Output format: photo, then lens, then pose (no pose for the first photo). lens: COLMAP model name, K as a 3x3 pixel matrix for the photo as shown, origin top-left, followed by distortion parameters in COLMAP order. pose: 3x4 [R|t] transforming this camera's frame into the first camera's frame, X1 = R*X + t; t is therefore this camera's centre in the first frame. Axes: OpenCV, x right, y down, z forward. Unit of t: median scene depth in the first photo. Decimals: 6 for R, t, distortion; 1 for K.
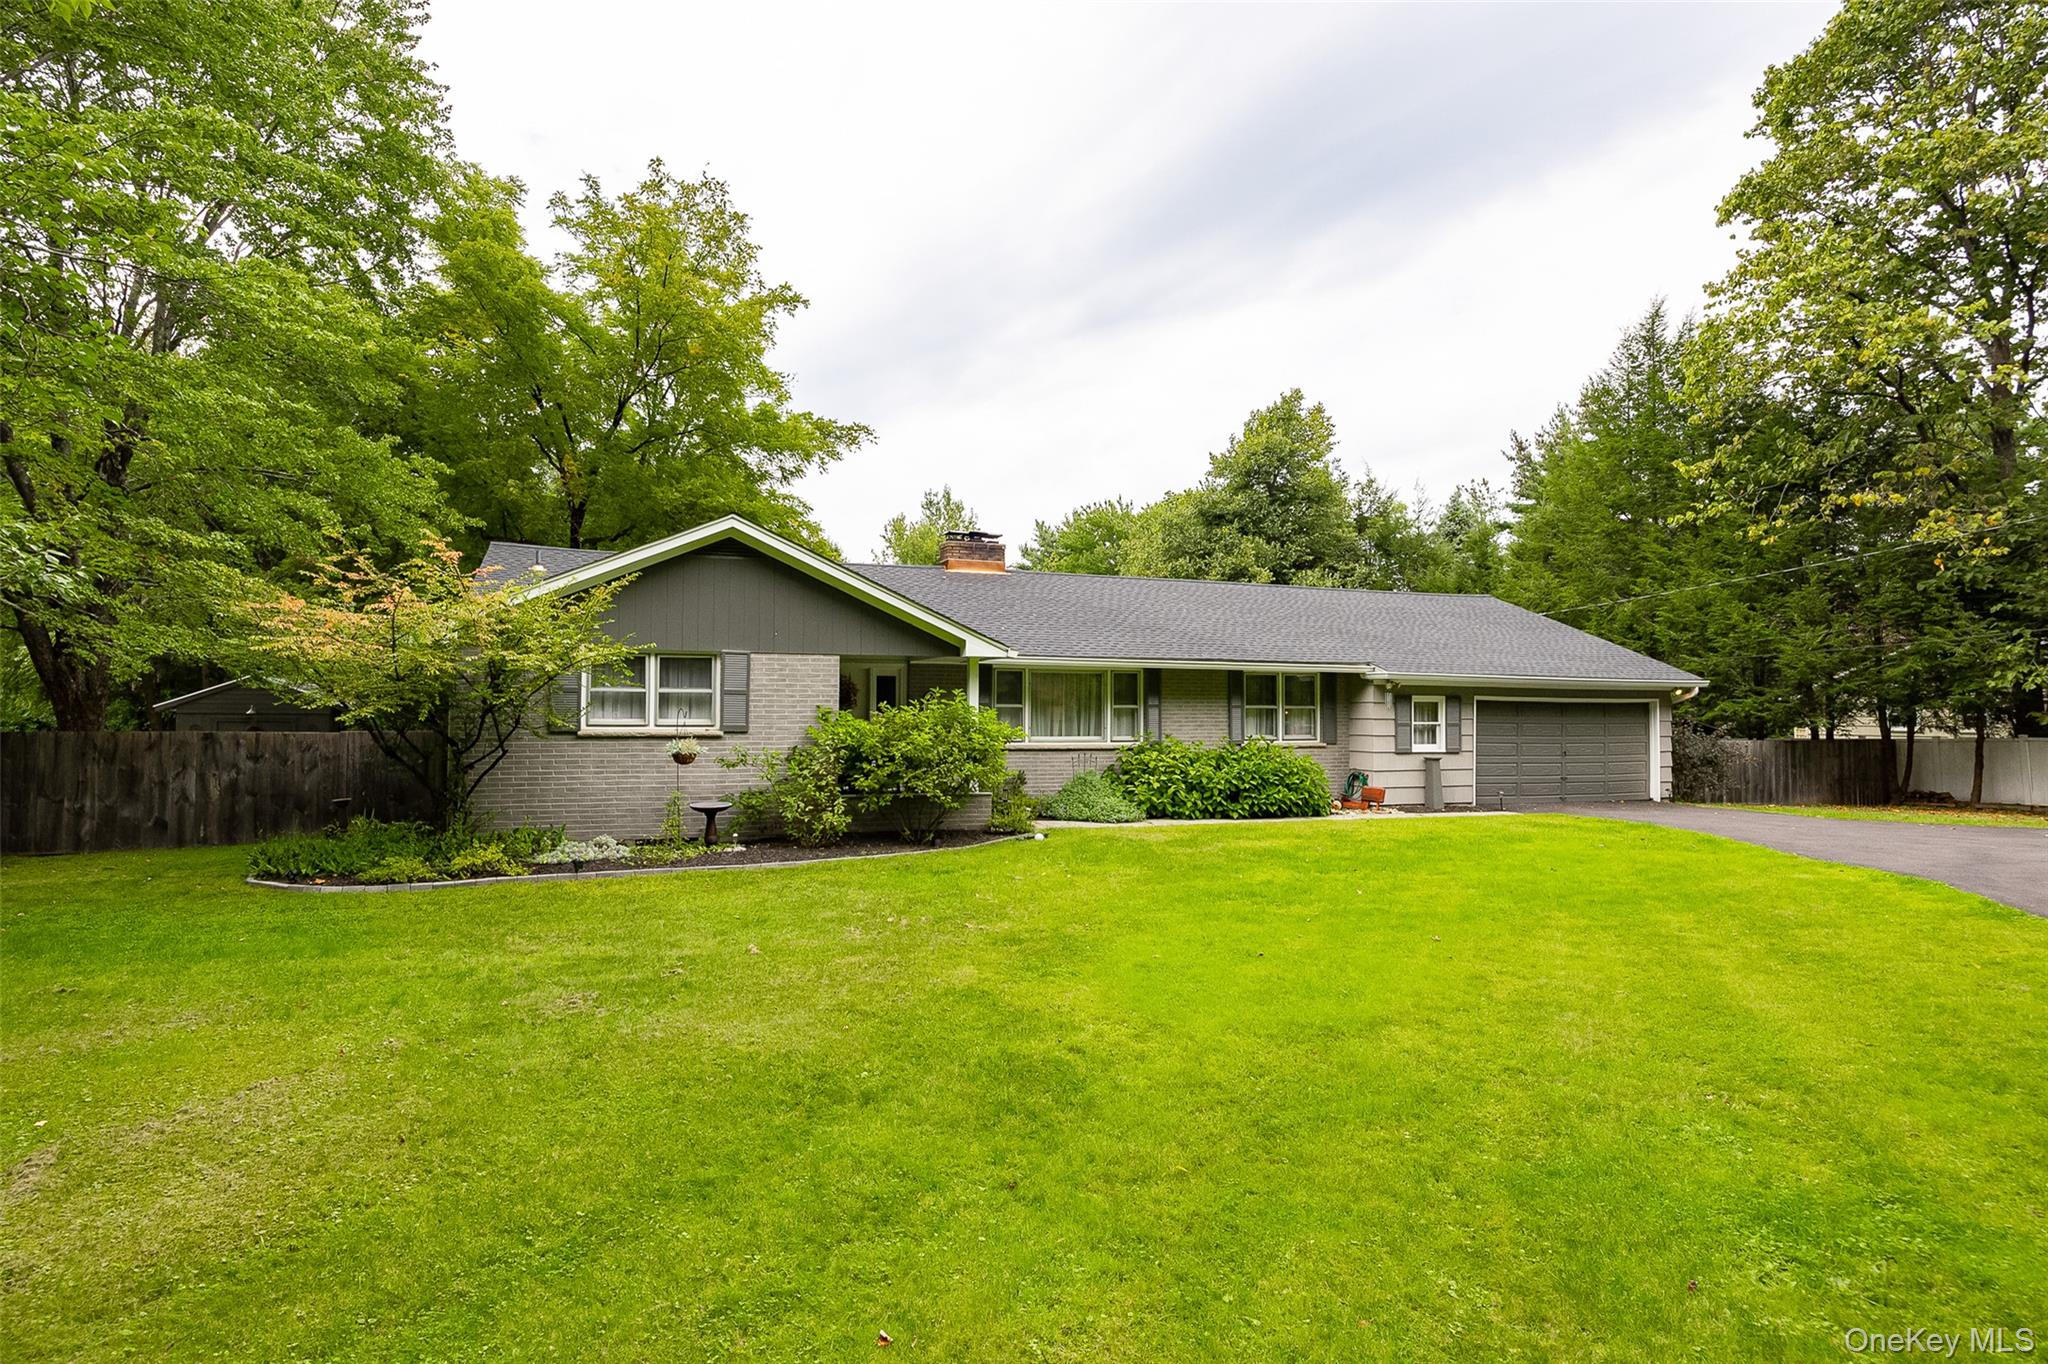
lens RADIAL K [[1084.2, 0, 968.9], [0, 1084.2, 697.8], [0, 0, 1]] dist [-0.016132, -0.000465]
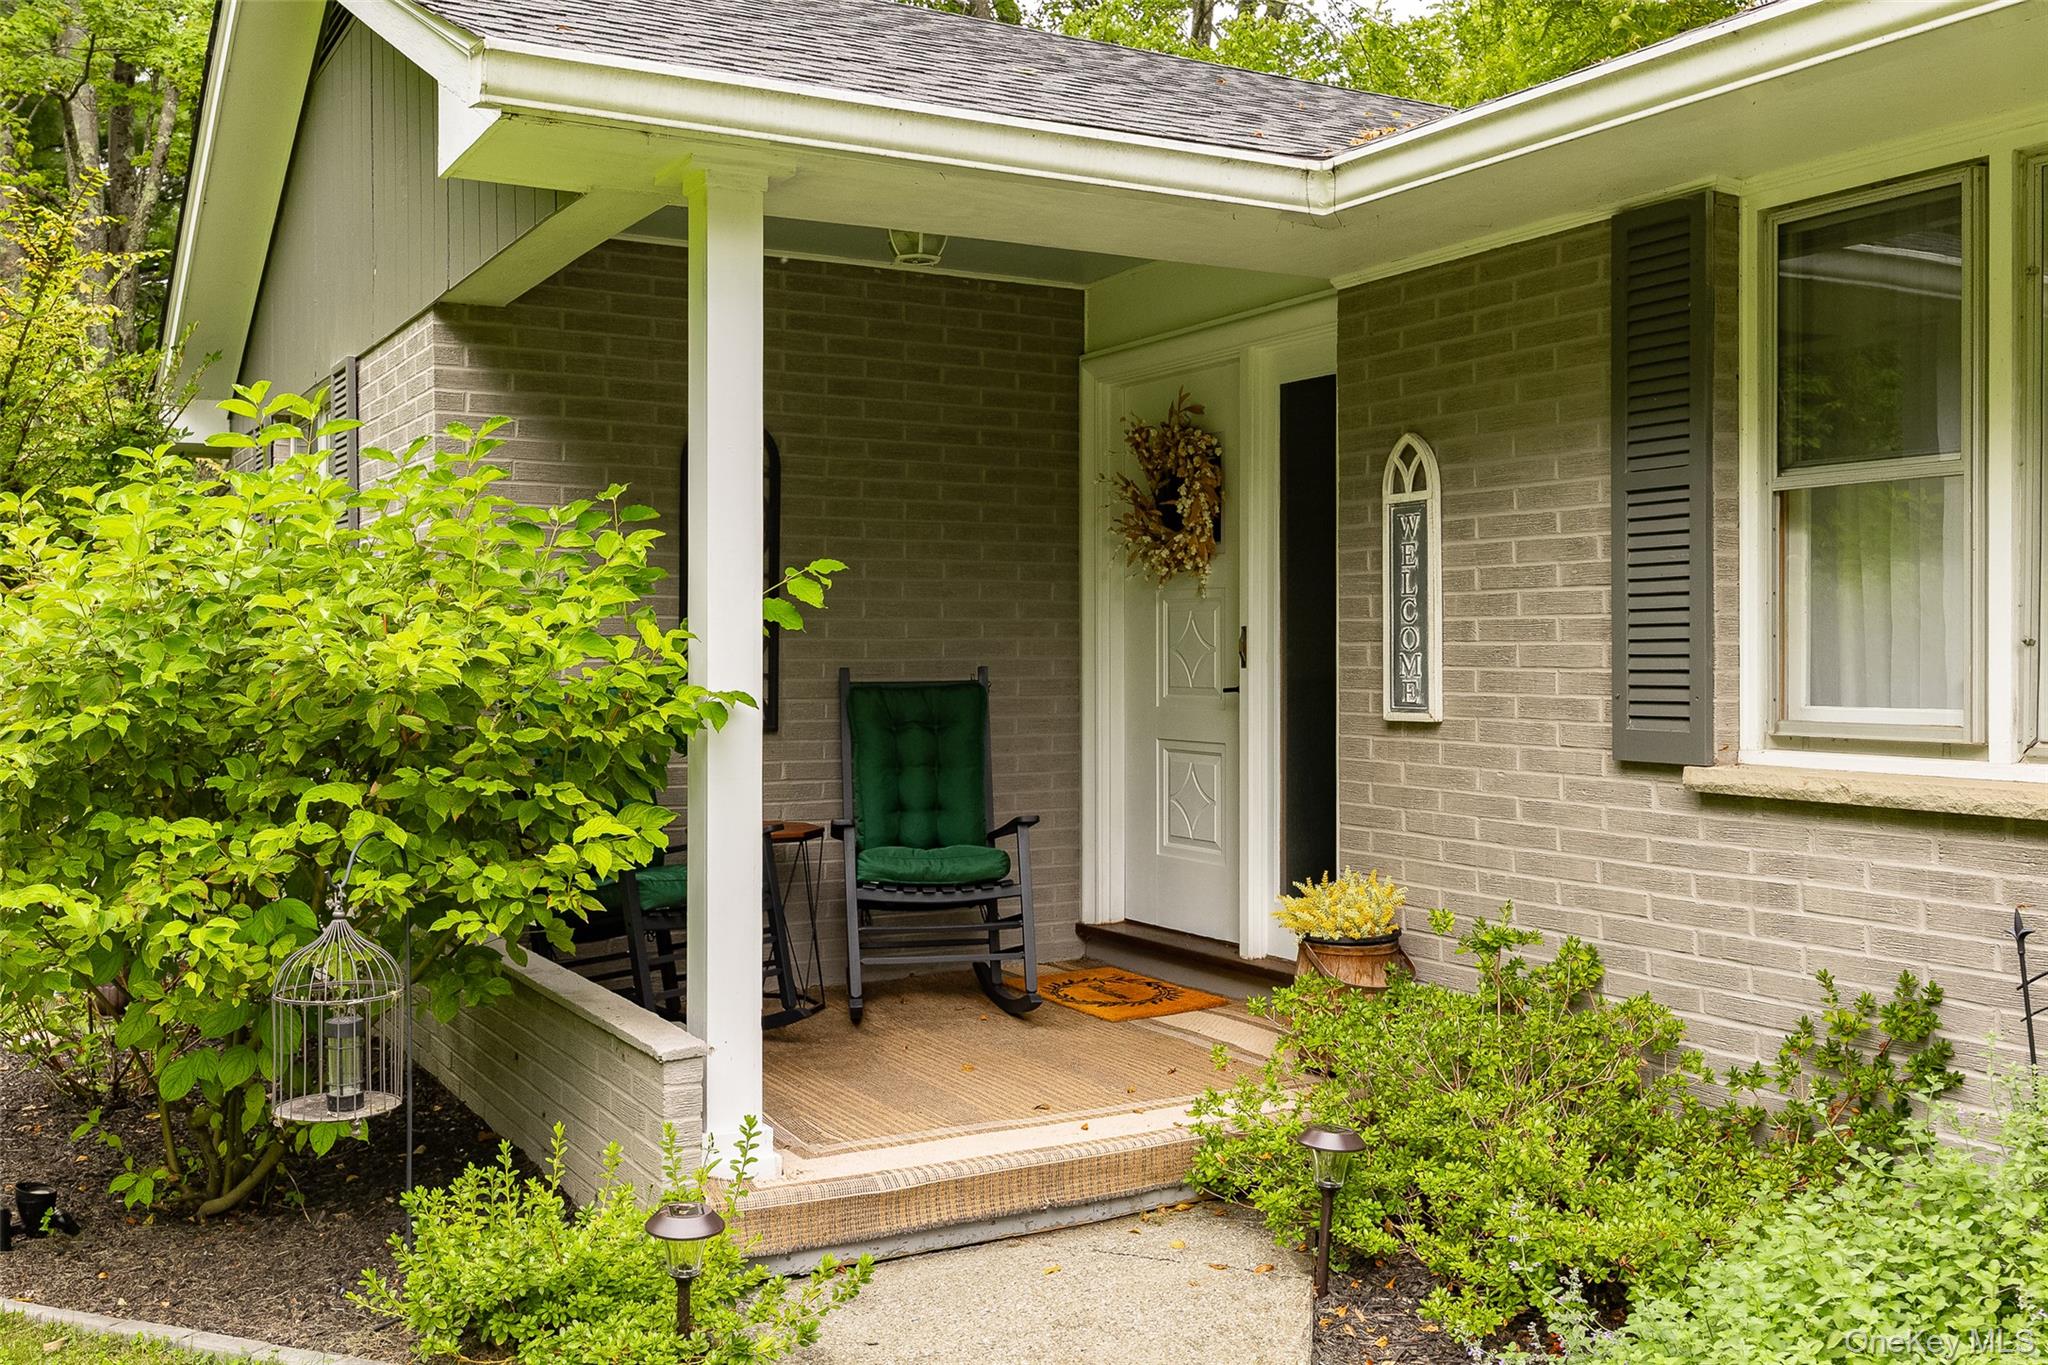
lens RADIAL K [[1950.7, 0, 1024.0], [0, 1950.7, 682.5], [0, 0, 1]] dist [-0.003697, -0.005116]
pose [[0.169631, 0.008648, -0.985470, 0.229512], [0.011820, 0.999872, 0.010809, 0.026344], [0.985437, -0.013481, 0.169507, 0.784098]]
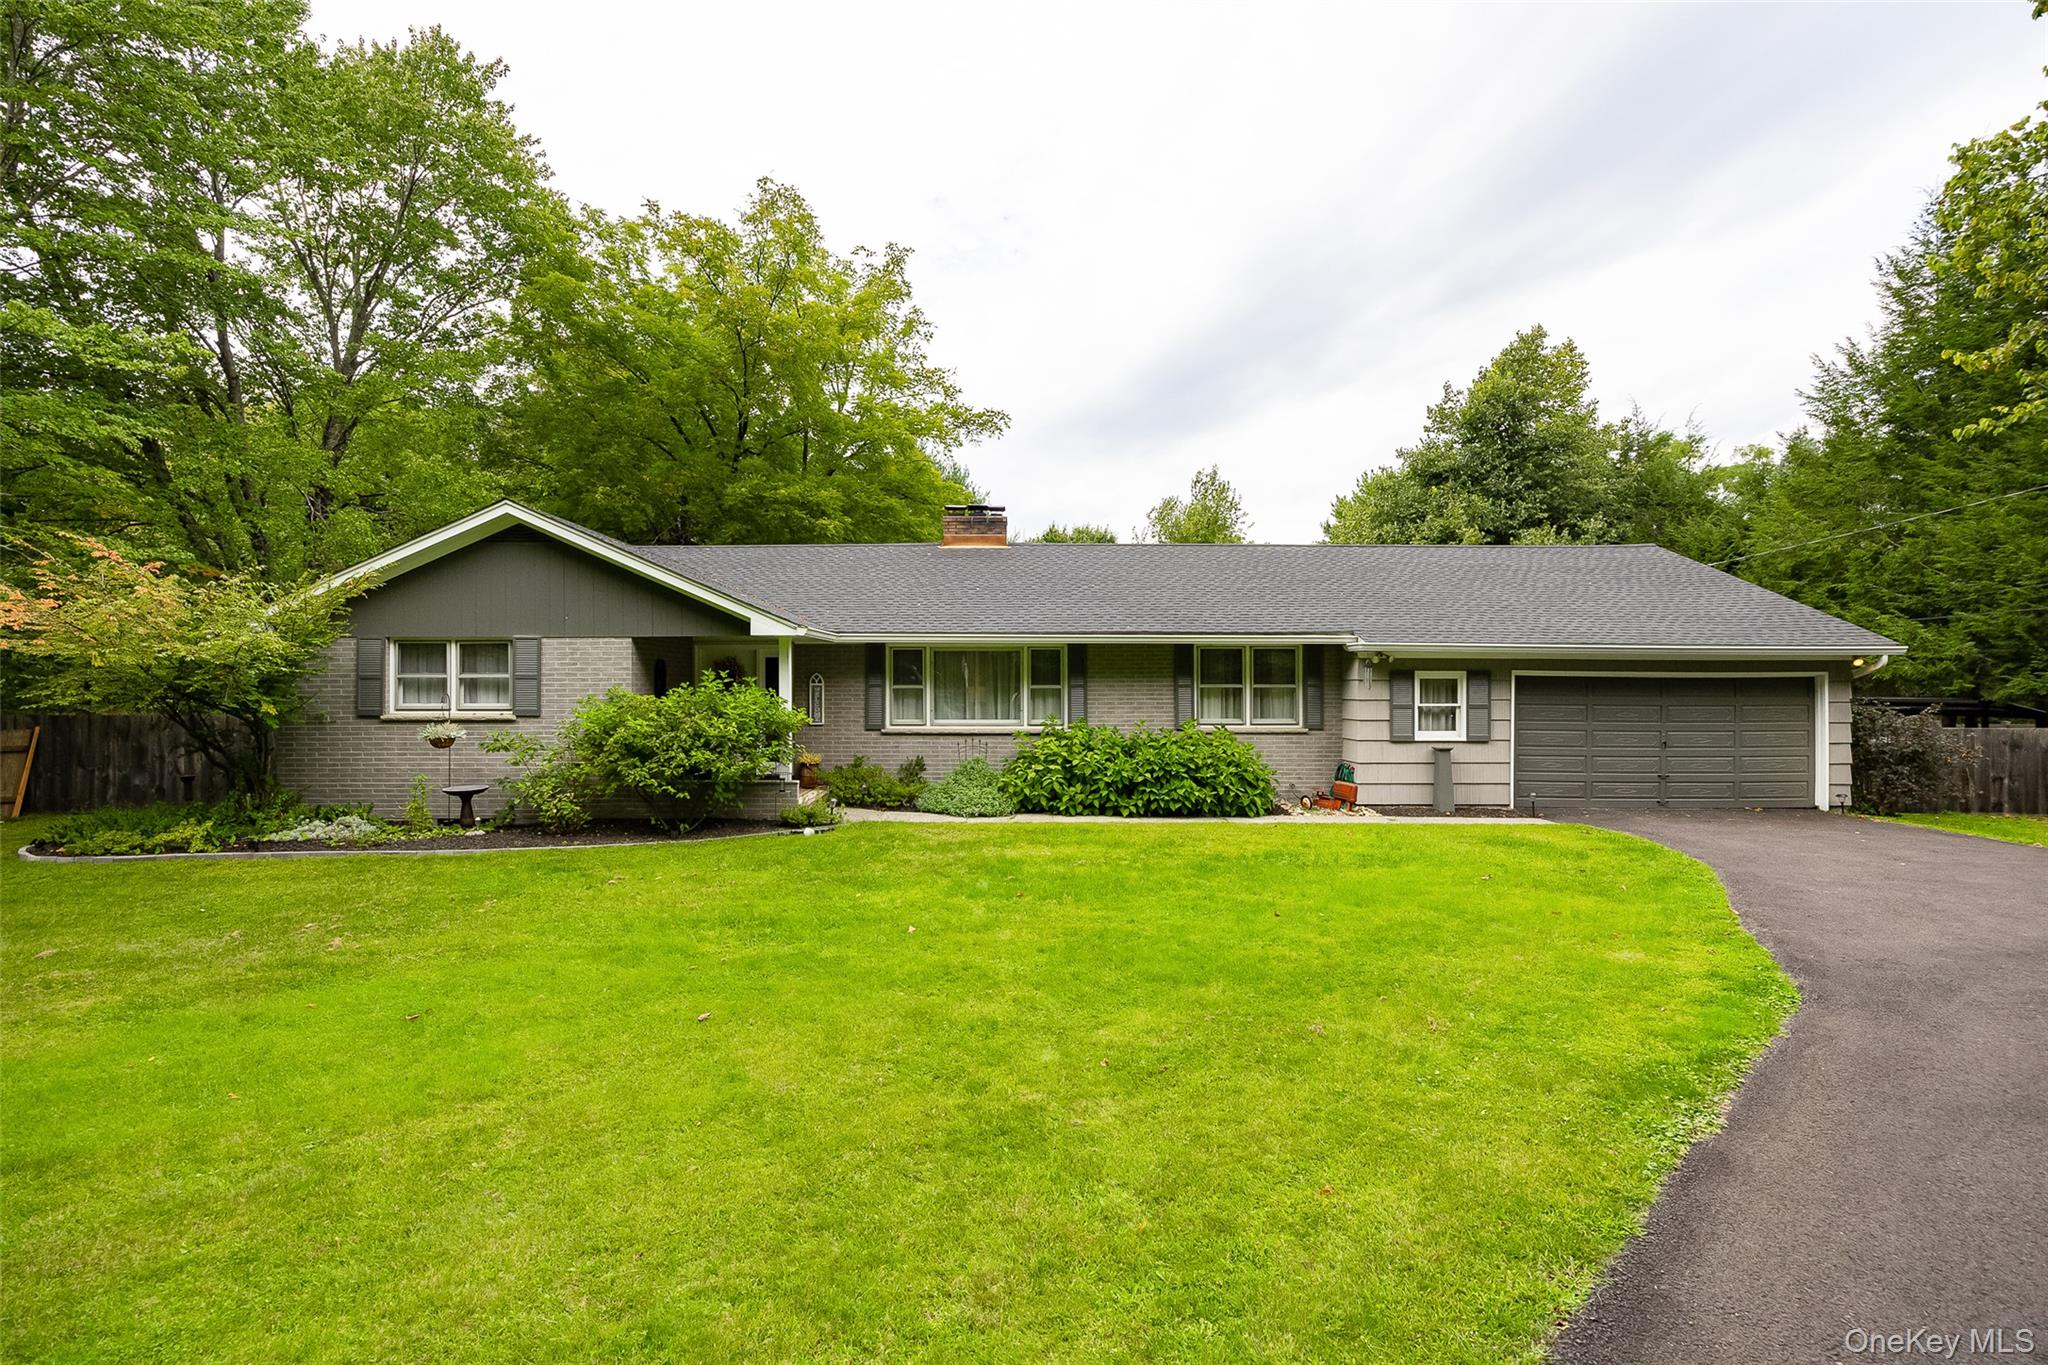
lens RADIAL K [[995.7, 0, 1024.0], [0, 995.7, 682.5], [0, 0, 1]] dist [-0.004233, -0.000559]
pose [[0.946538, -0.006894, -0.322519, 0.374832], [0.009117, 0.999944, 0.005382, -0.000255], [0.322463, -0.008034, 0.946548, 0.196832]]
